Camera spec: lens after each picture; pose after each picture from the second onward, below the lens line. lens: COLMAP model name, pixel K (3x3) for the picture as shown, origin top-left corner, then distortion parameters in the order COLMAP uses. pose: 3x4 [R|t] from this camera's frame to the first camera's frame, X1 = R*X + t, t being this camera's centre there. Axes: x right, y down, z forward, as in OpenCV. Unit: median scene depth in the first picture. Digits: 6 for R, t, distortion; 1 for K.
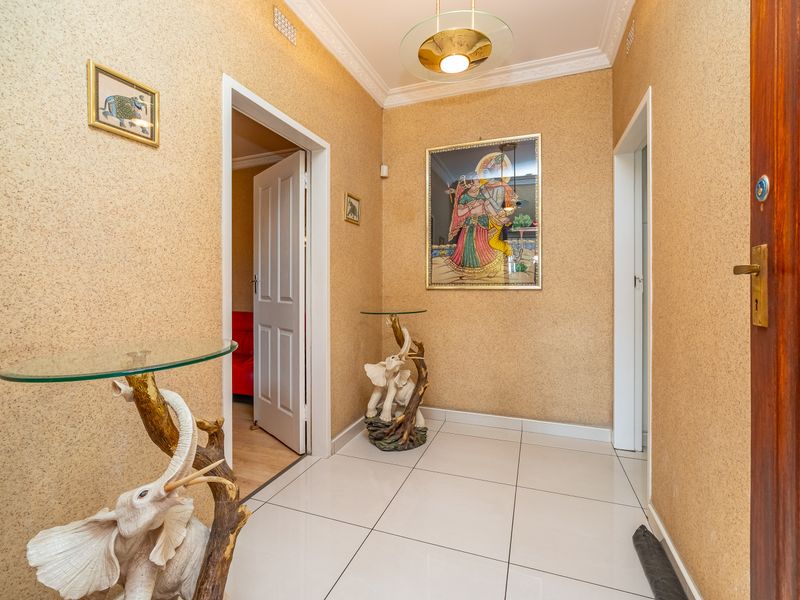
lens RADIAL K [[359.3, 0, 401.7], [0, 359.3, 301.9], [0, 0, 1]] dist [-0.004943, 0.000050]
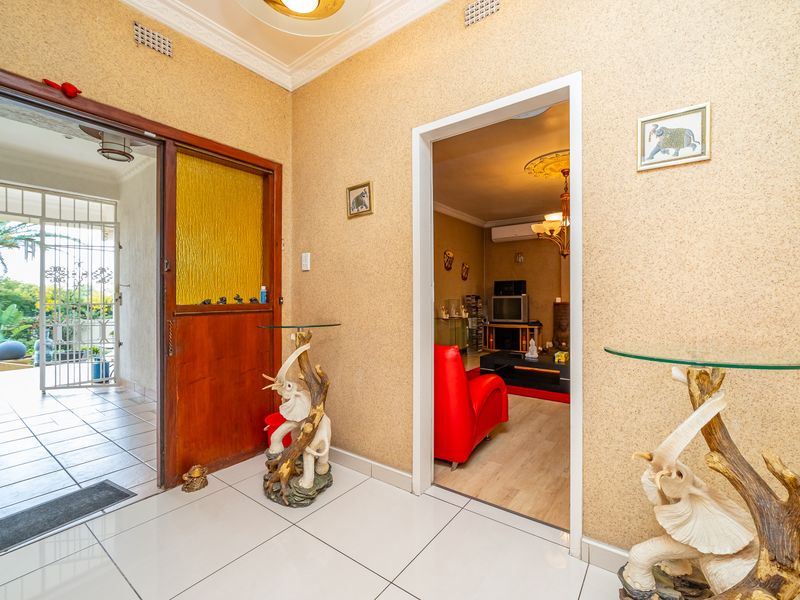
lens RADIAL K [[359.3, 0, 401.7], [0, 359.3, 301.9], [0, 0, 1]] dist [-0.004943, 0.000050]
pose [[-0.270490, 0.028501, -0.962301, 0.912257], [-0.031565, 0.998762, 0.038454, -0.079532], [0.962205, 0.040777, -0.269255, 1.581903]]
